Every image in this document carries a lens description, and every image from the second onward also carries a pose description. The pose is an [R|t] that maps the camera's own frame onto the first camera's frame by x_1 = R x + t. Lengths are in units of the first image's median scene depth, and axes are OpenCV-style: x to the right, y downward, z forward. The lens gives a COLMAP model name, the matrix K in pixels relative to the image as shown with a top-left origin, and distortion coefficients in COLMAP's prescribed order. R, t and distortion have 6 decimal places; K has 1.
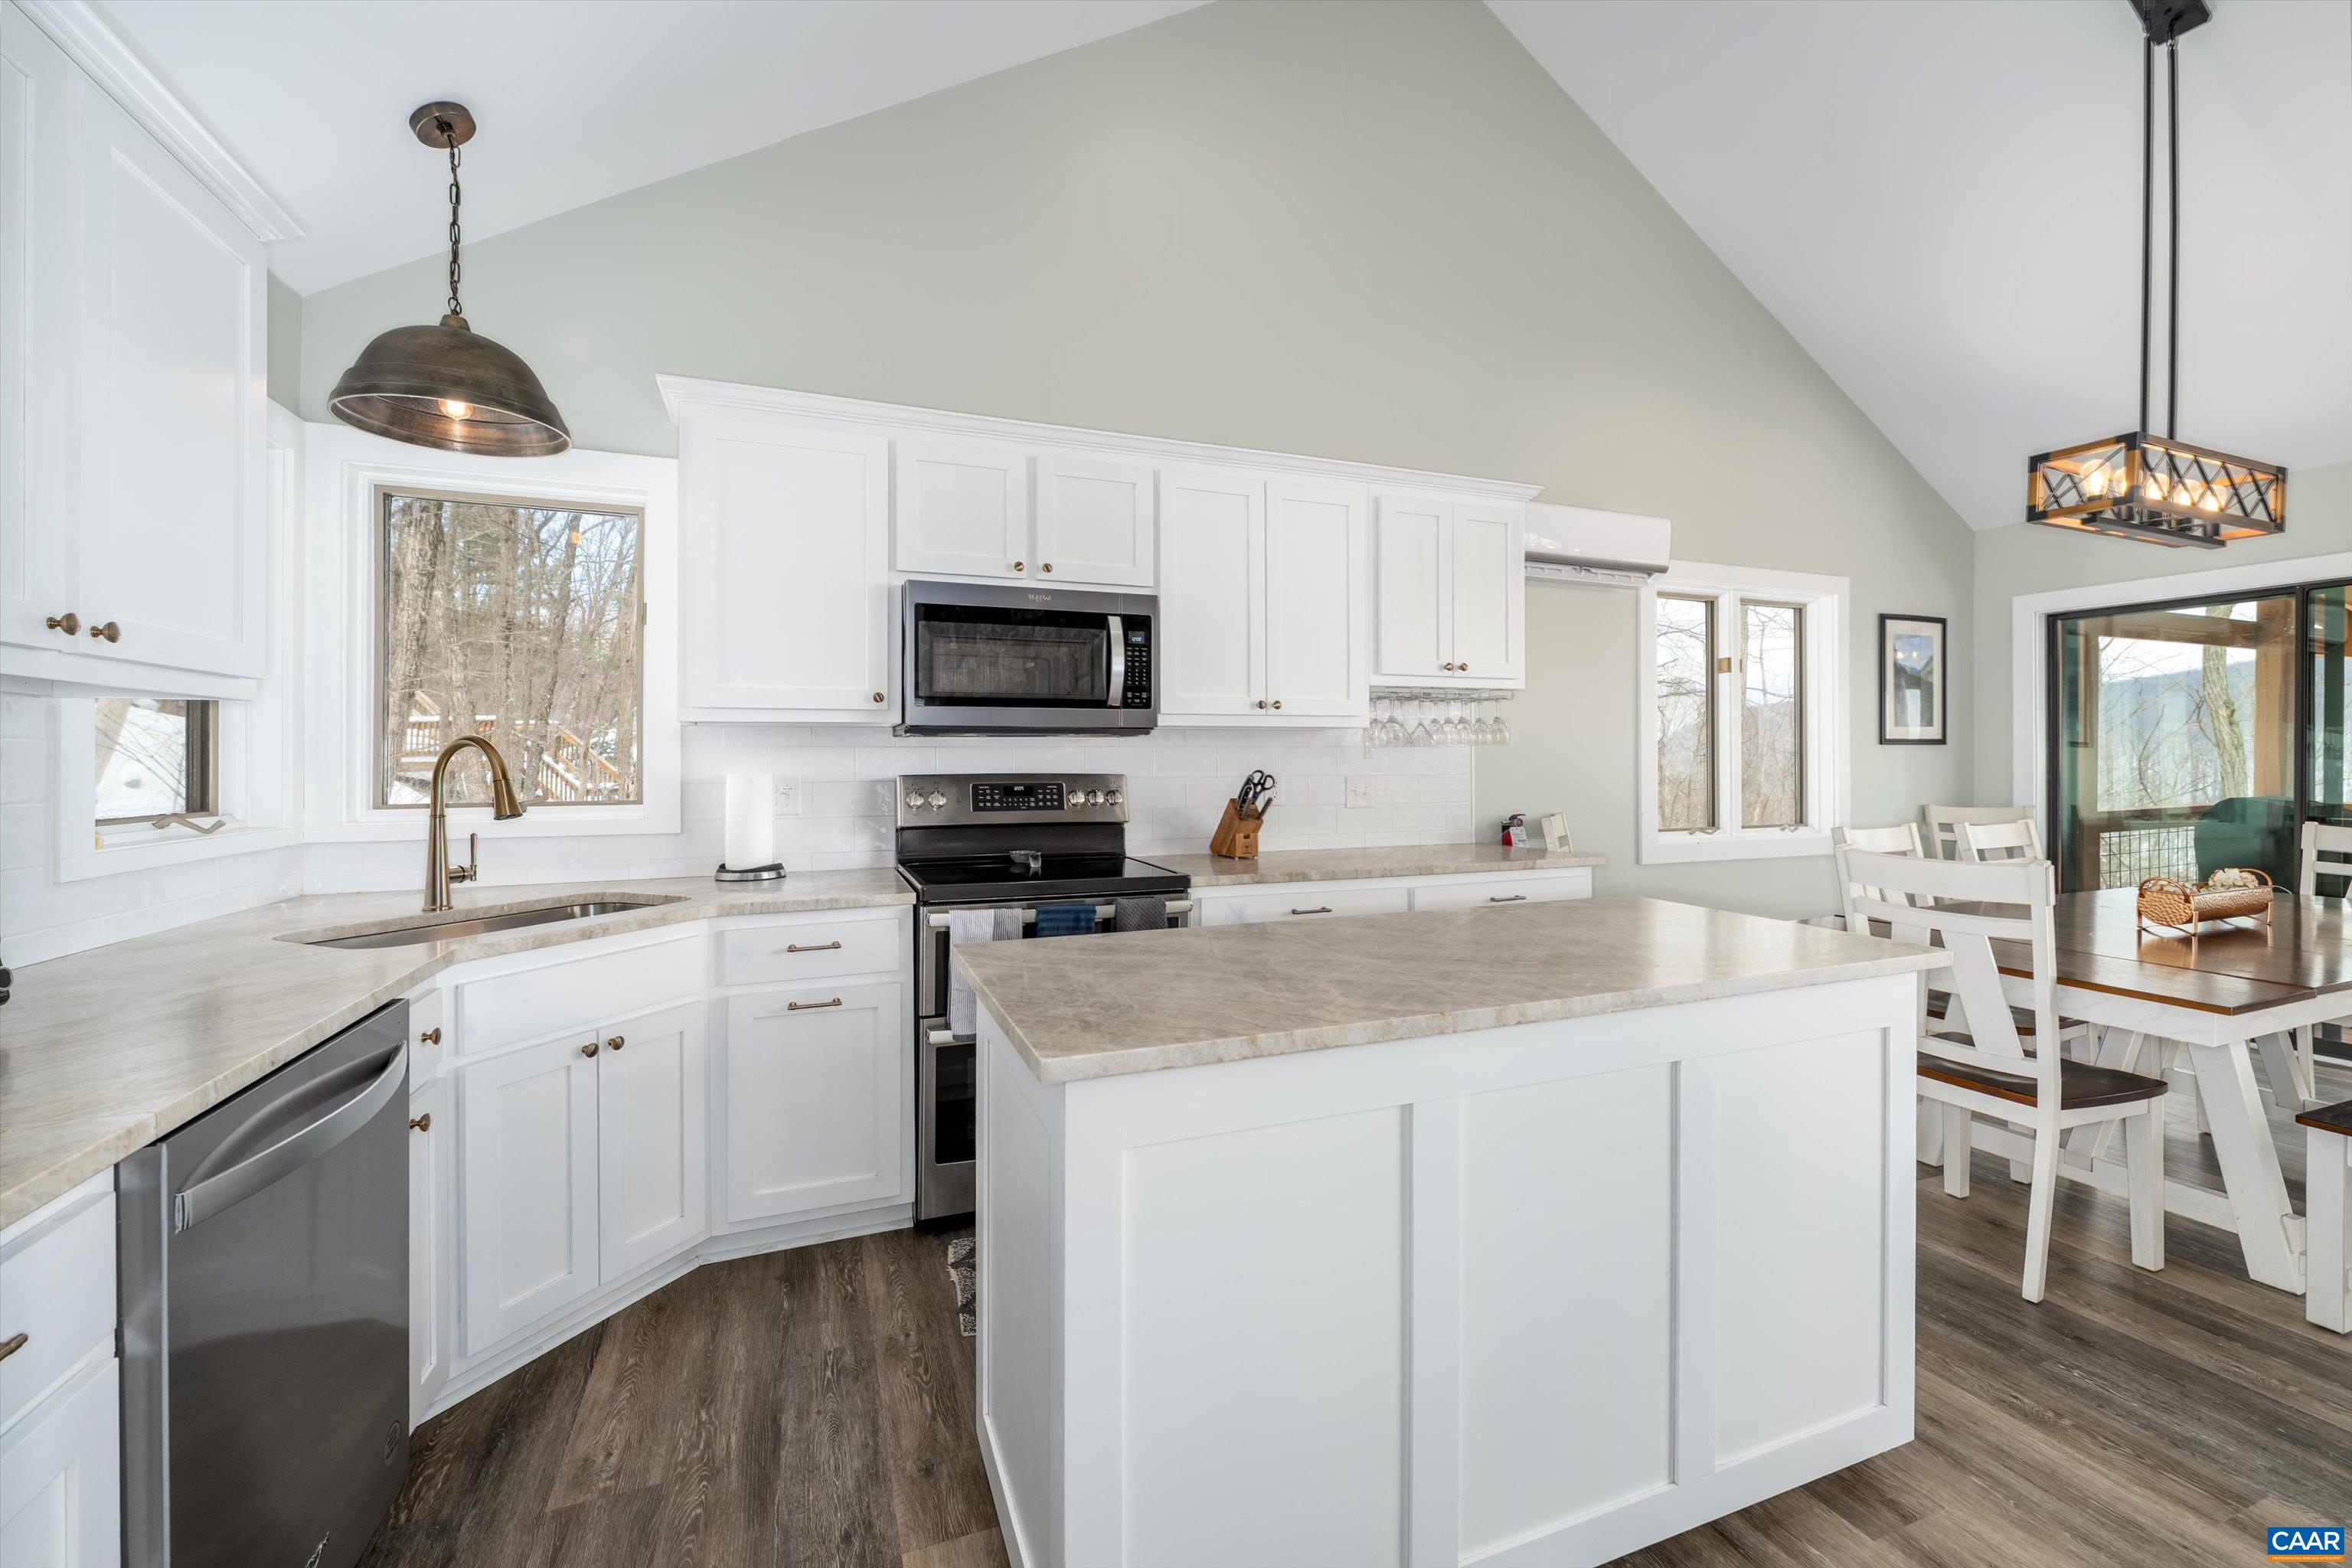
lens RADIAL K [[976.5, 0, 1201.4], [0, 976.5, 753.3], [0, 0, 1]] dist [-0.001700, -0.001043]
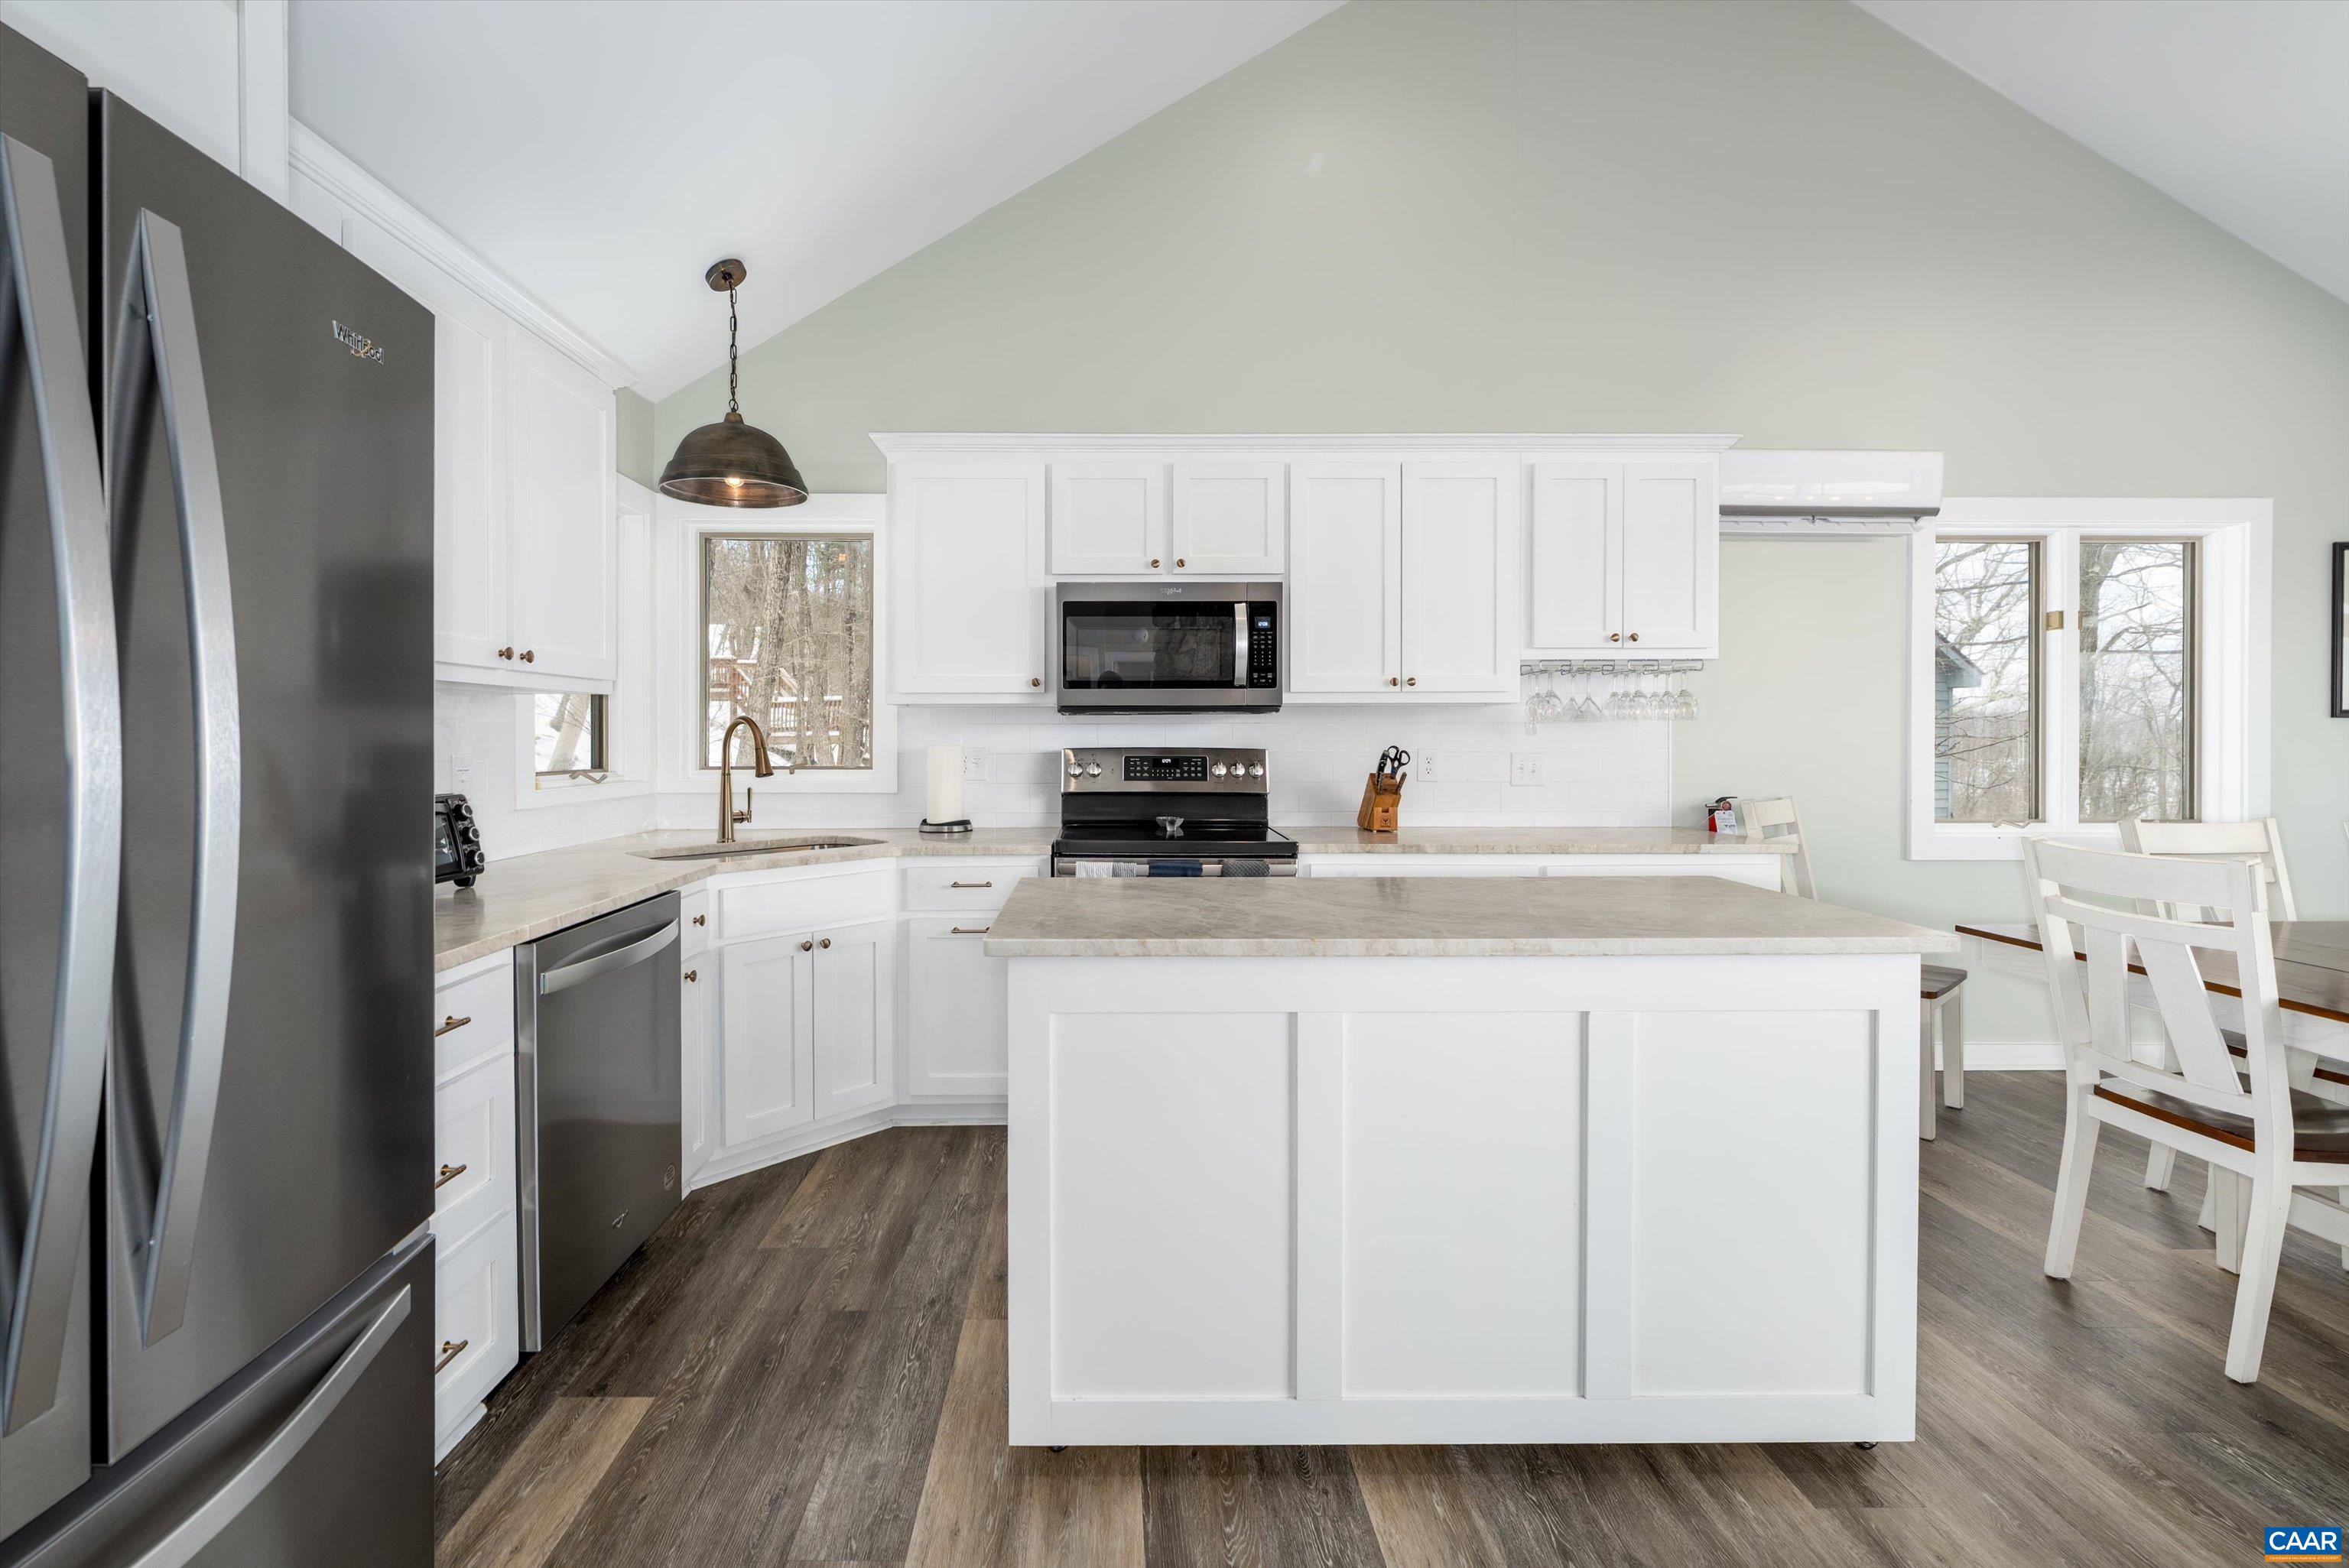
lens RADIAL K [[1054.0, 0, 1140.7], [0, 1054.0, 737.9], [0, 0, 1]] dist [-0.002999, -0.001209]
pose [[0.933891, 0.002970, -0.357546, 0.266778], [0.000047, 0.999964, 0.008432, -0.000247], [0.357558, -0.007891, 0.933858, -0.165291]]
